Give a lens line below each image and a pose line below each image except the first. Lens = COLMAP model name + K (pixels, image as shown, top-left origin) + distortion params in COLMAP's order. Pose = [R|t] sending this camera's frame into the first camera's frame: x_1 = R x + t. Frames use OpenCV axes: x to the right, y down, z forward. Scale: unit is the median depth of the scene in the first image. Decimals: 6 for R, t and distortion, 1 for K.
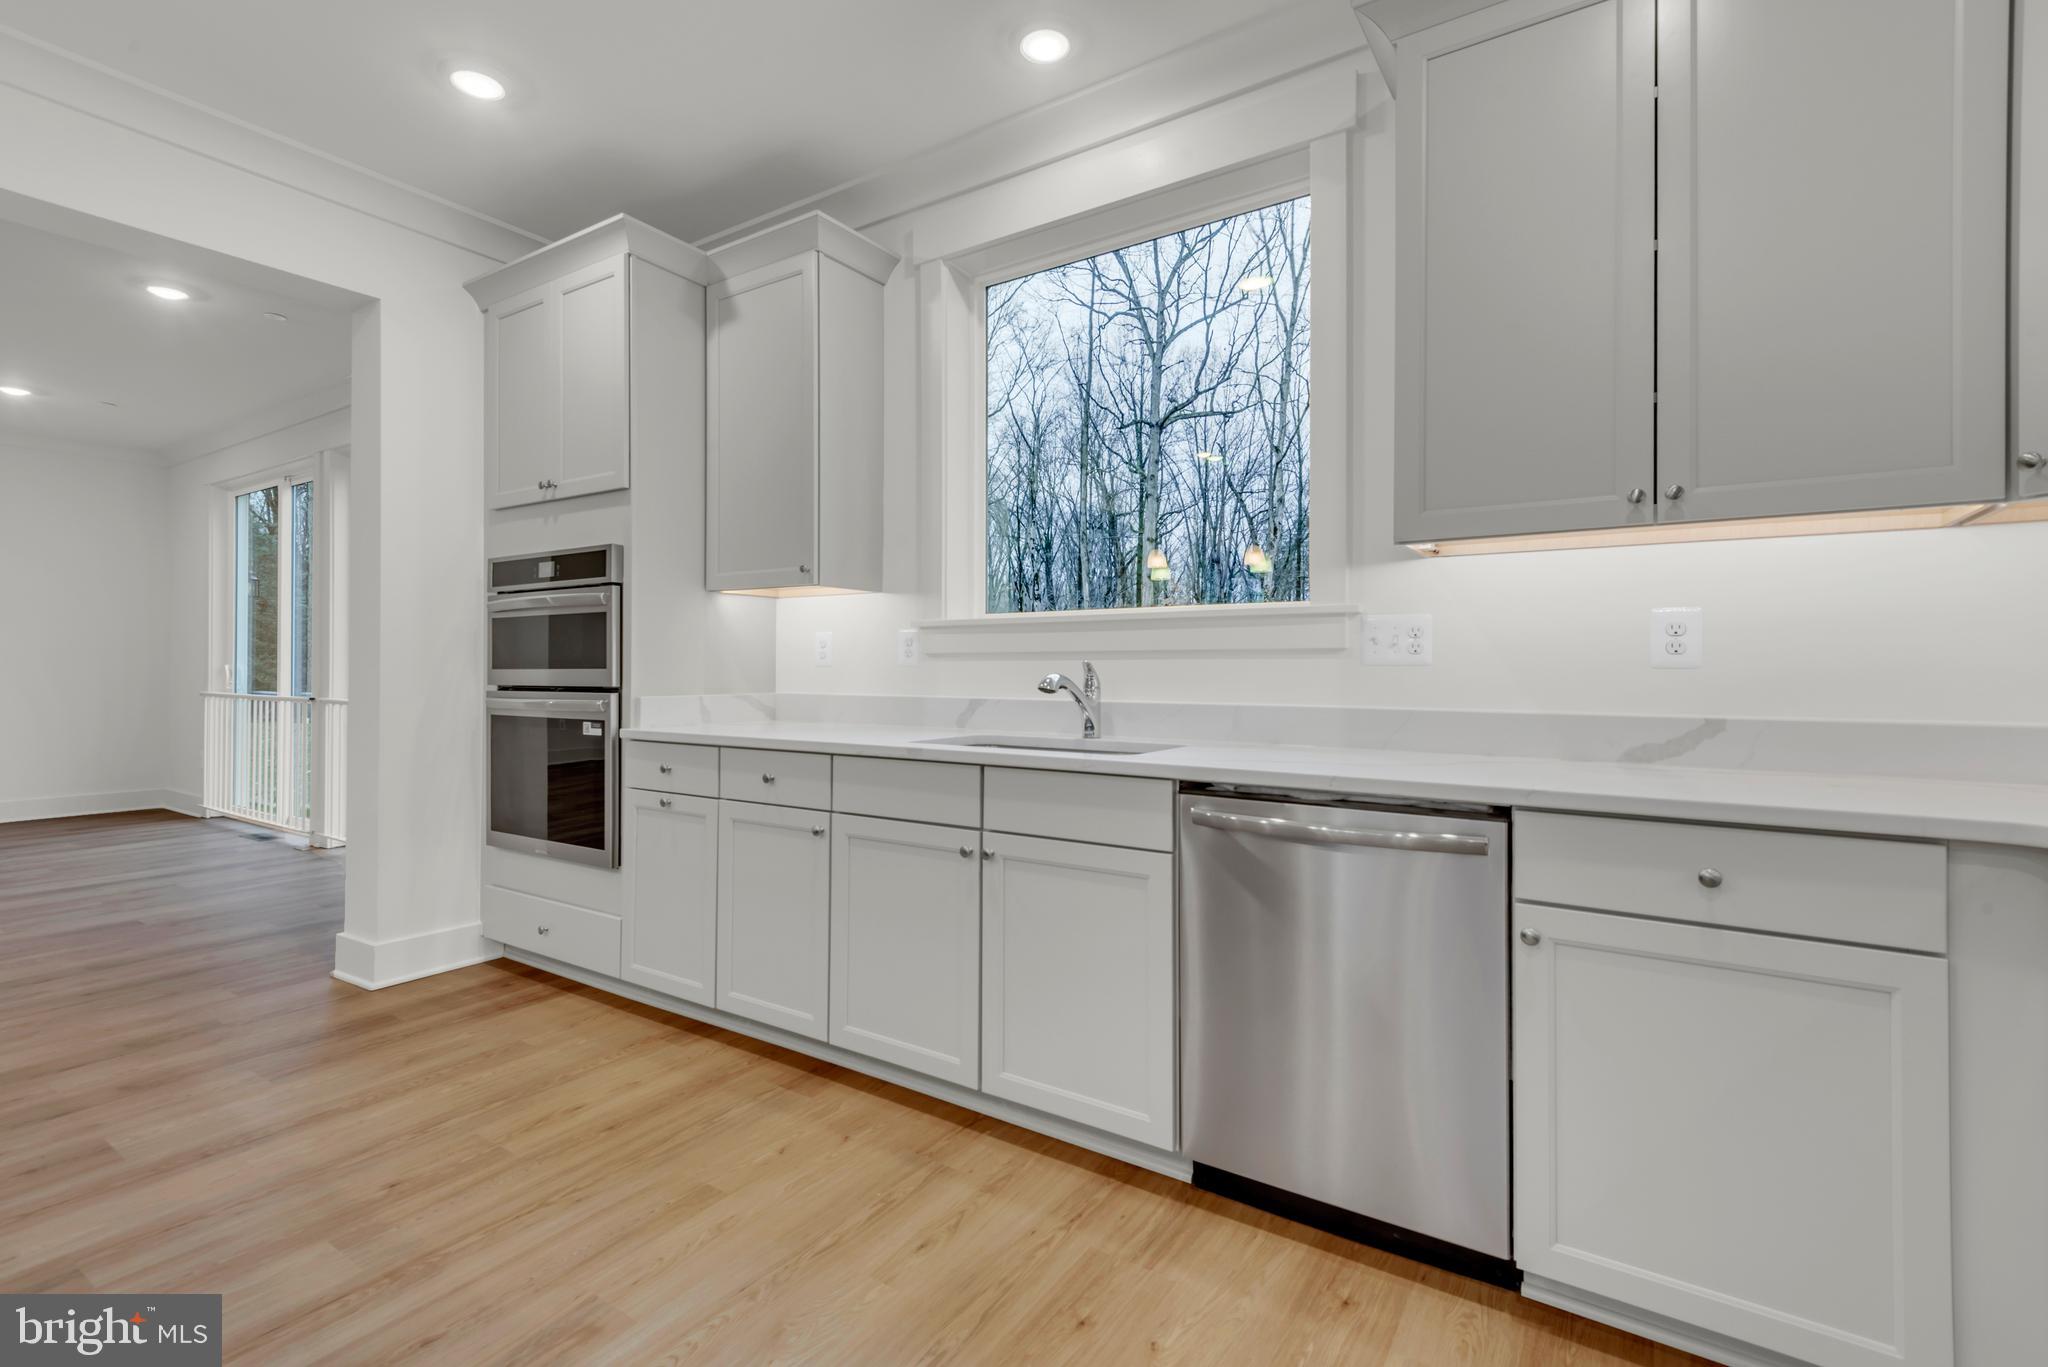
lens RADIAL K [[957.0, 0, 1010.2], [0, 957.0, 646.5], [0, 0, 1]] dist [0.021078, -0.002729]
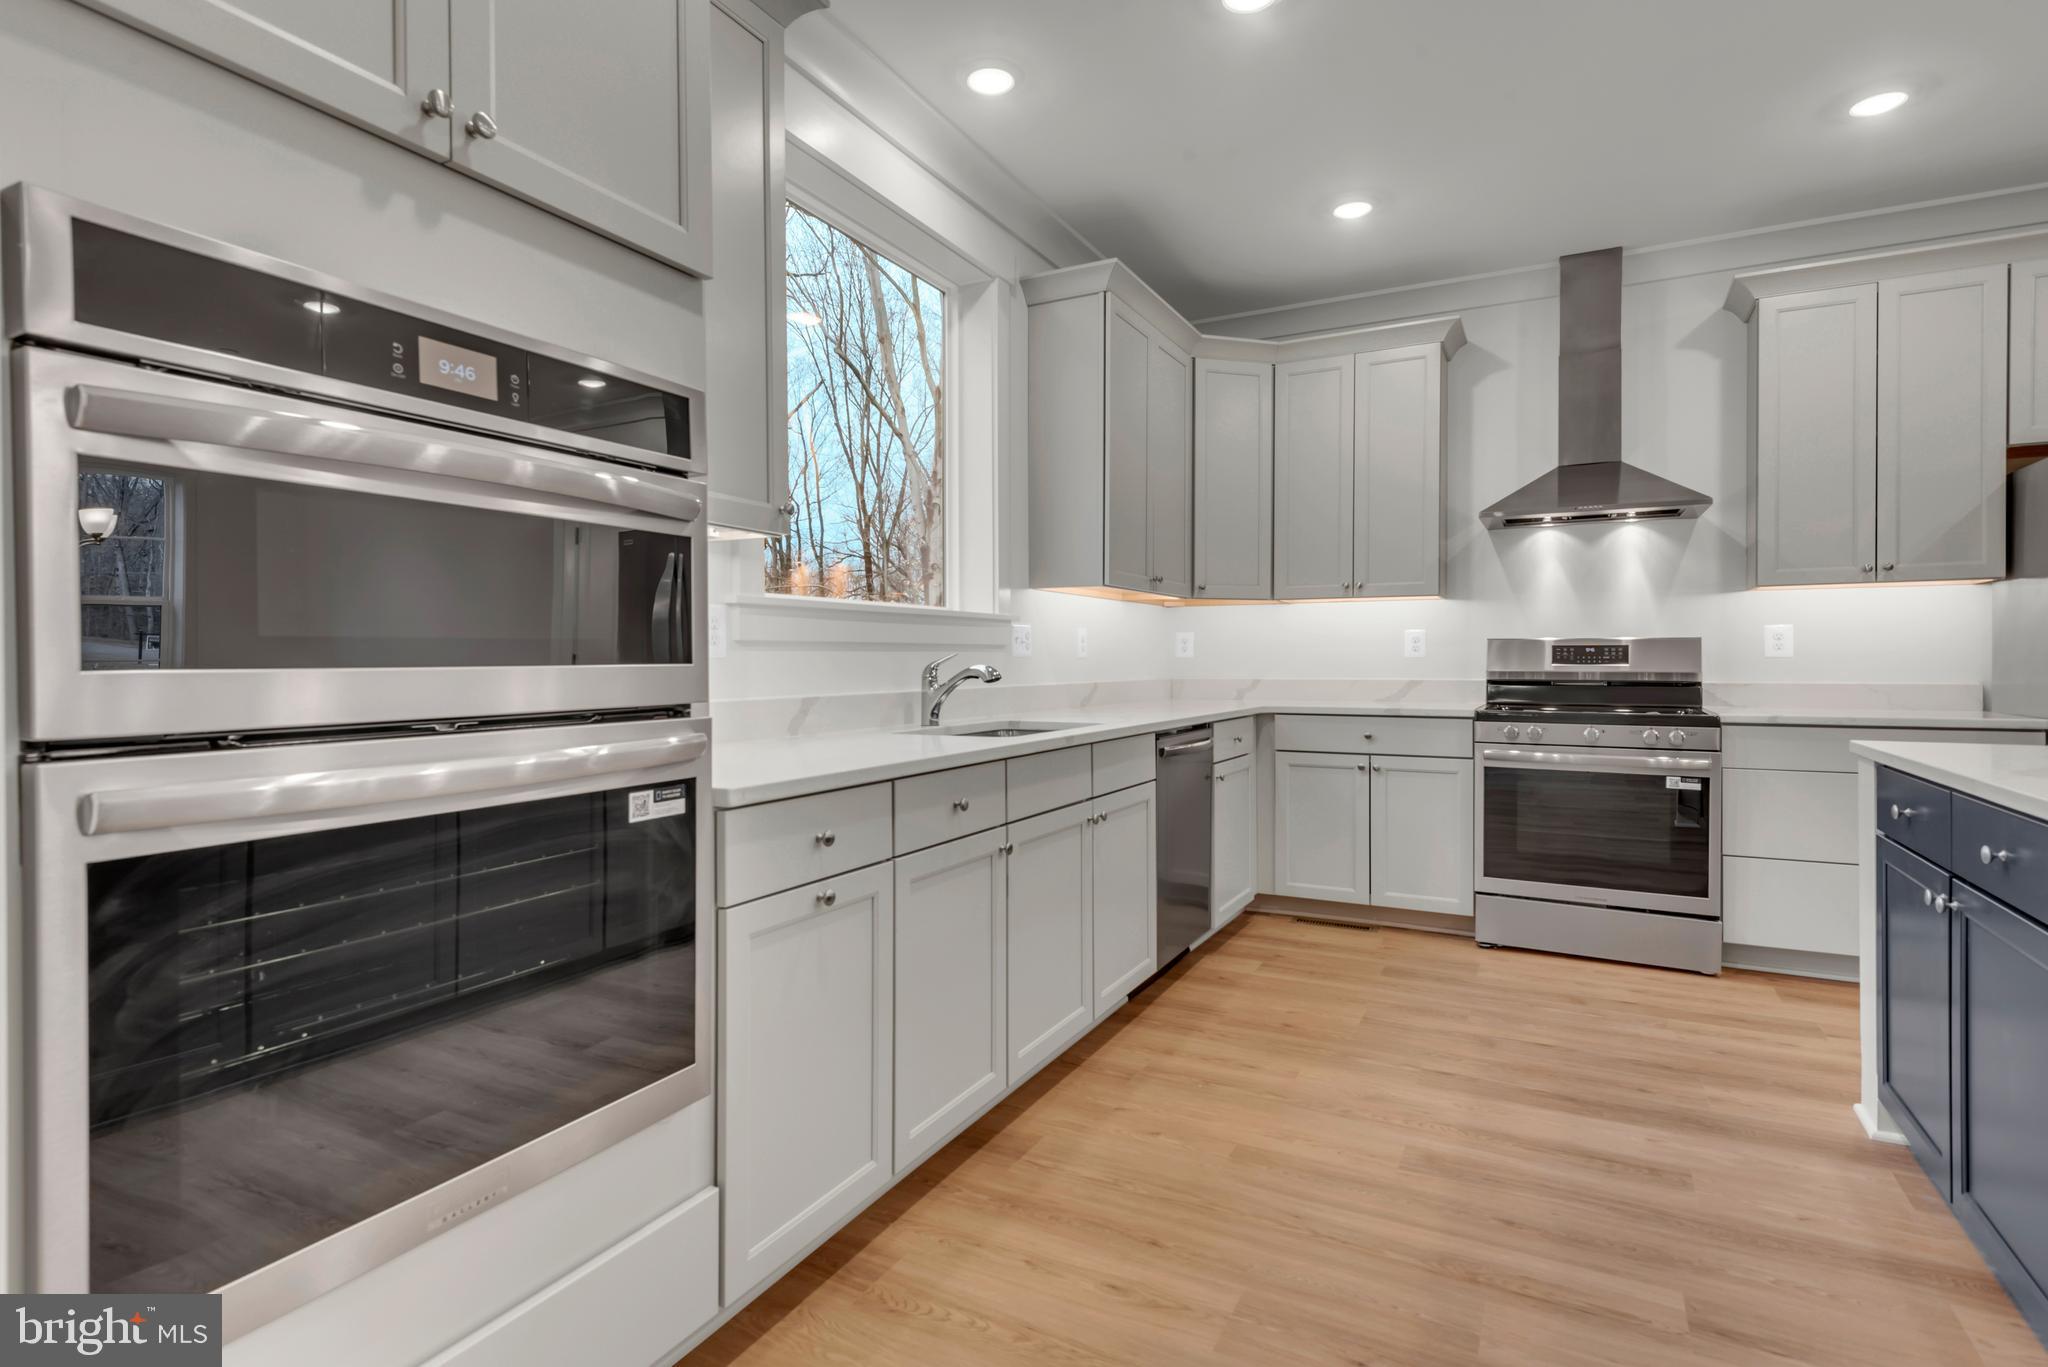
lens RADIAL K [[994.6, 0, 1059.9], [0, 994.6, 662.5], [0, 0, 1]] dist [0.027808, -0.000011]
pose [[-0.123782, -0.003924, 0.992302, -1.117387], [-0.015785, 0.999873, 0.001984, 0.022846], [-0.992184, -0.015418, -0.123829, 1.088843]]
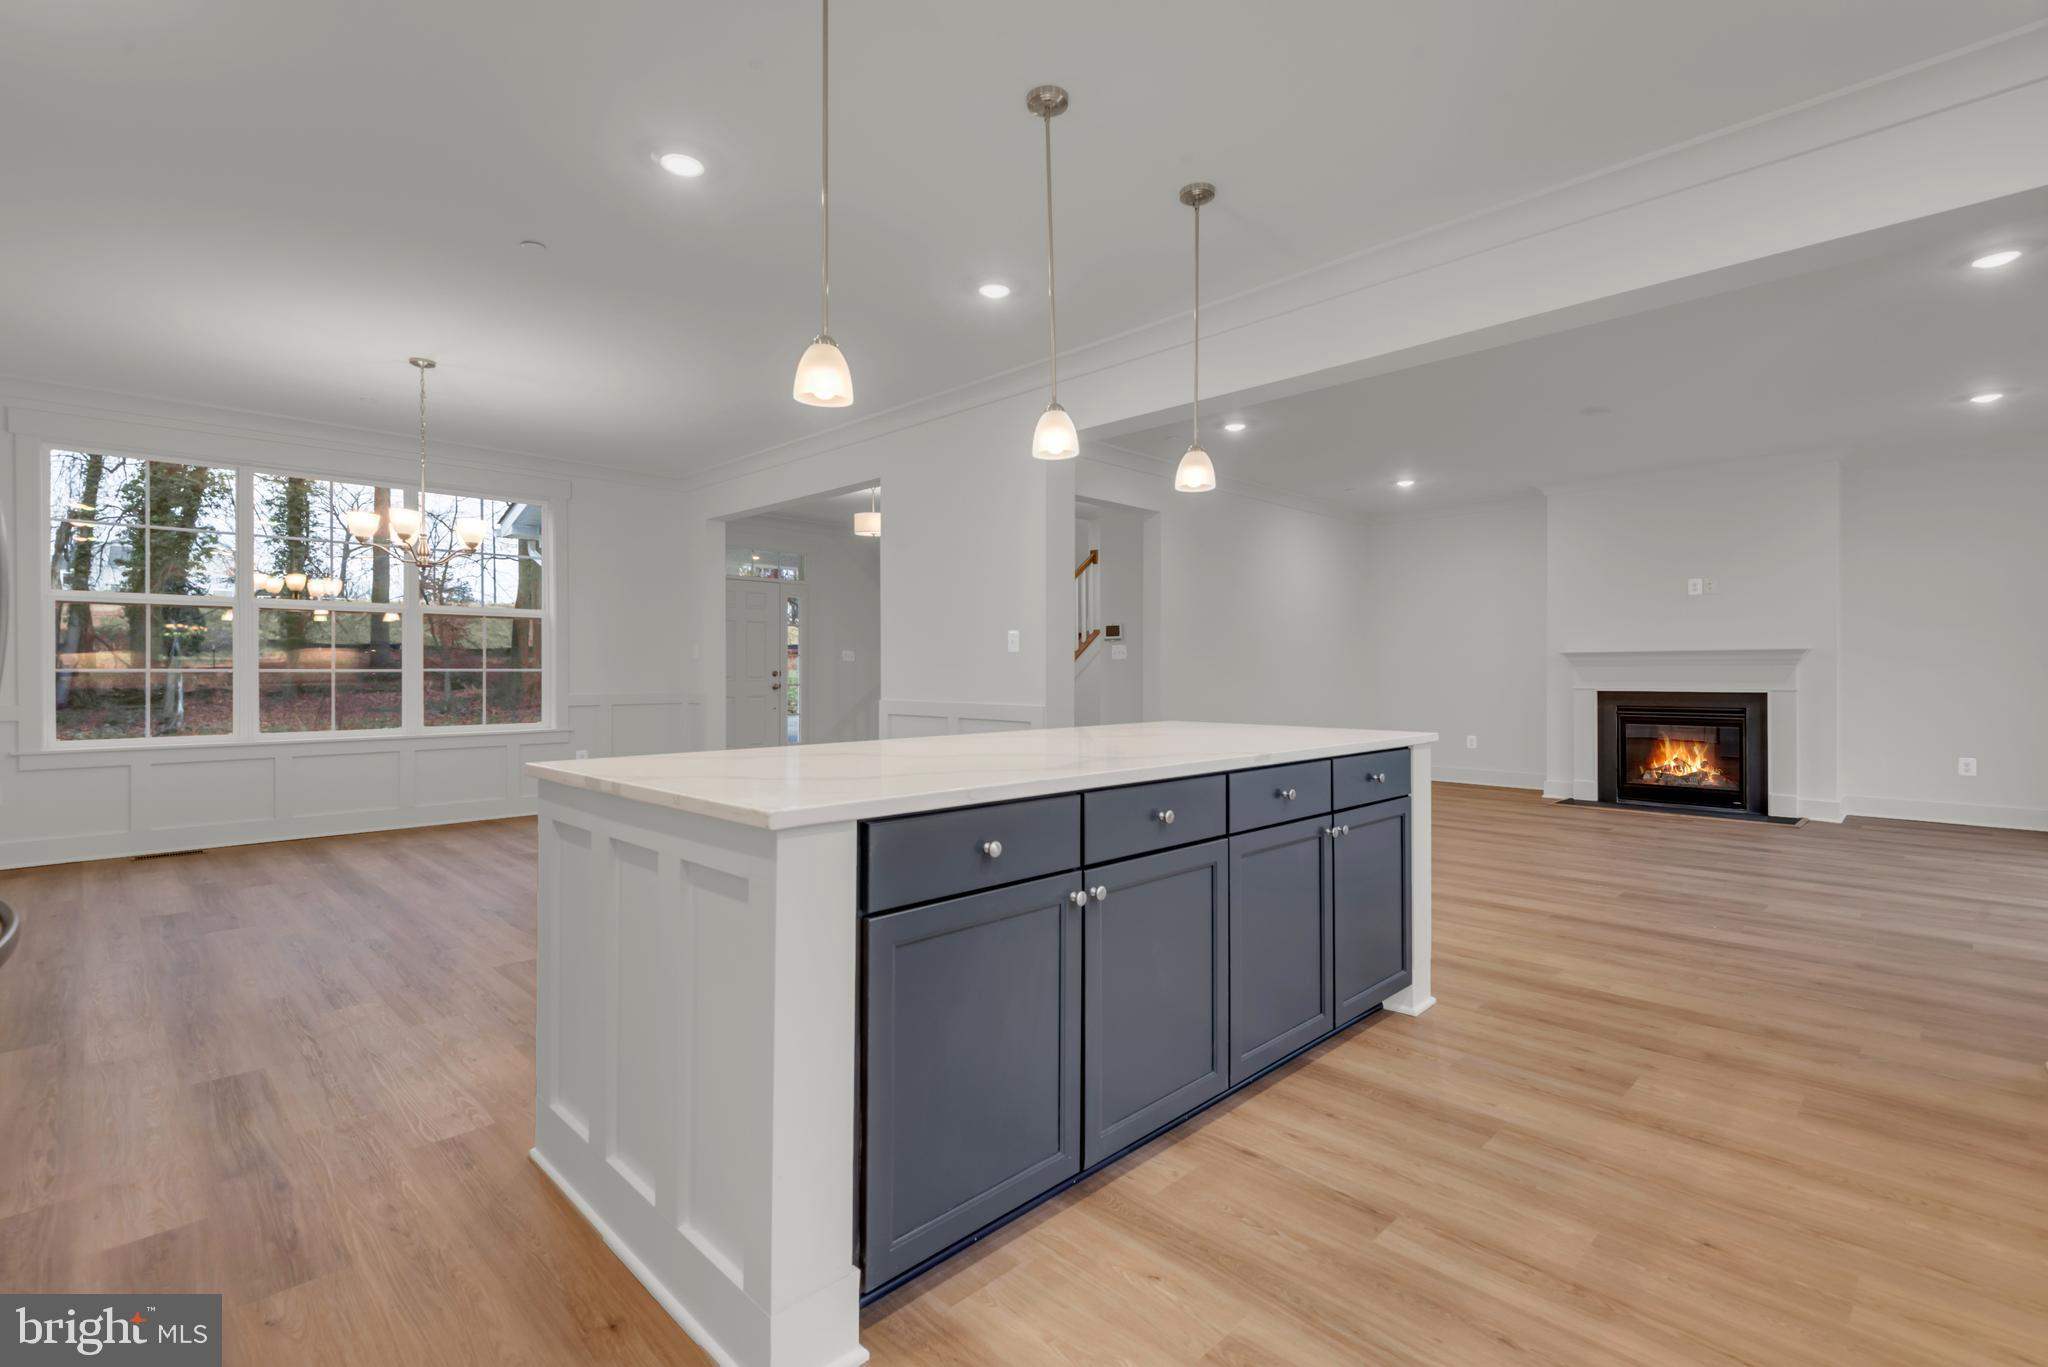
lens RADIAL K [[957.0, 0, 1020.8], [0, 957.0, 655.5], [0, 0, 1]] dist [0.021078, -0.002729]
pose [[-0.181874, -0.011826, -0.983251, 0.318172], [0.019066, 0.999697, -0.015550, 0.002756], [0.983137, -0.021574, -0.181593, 0.446173]]
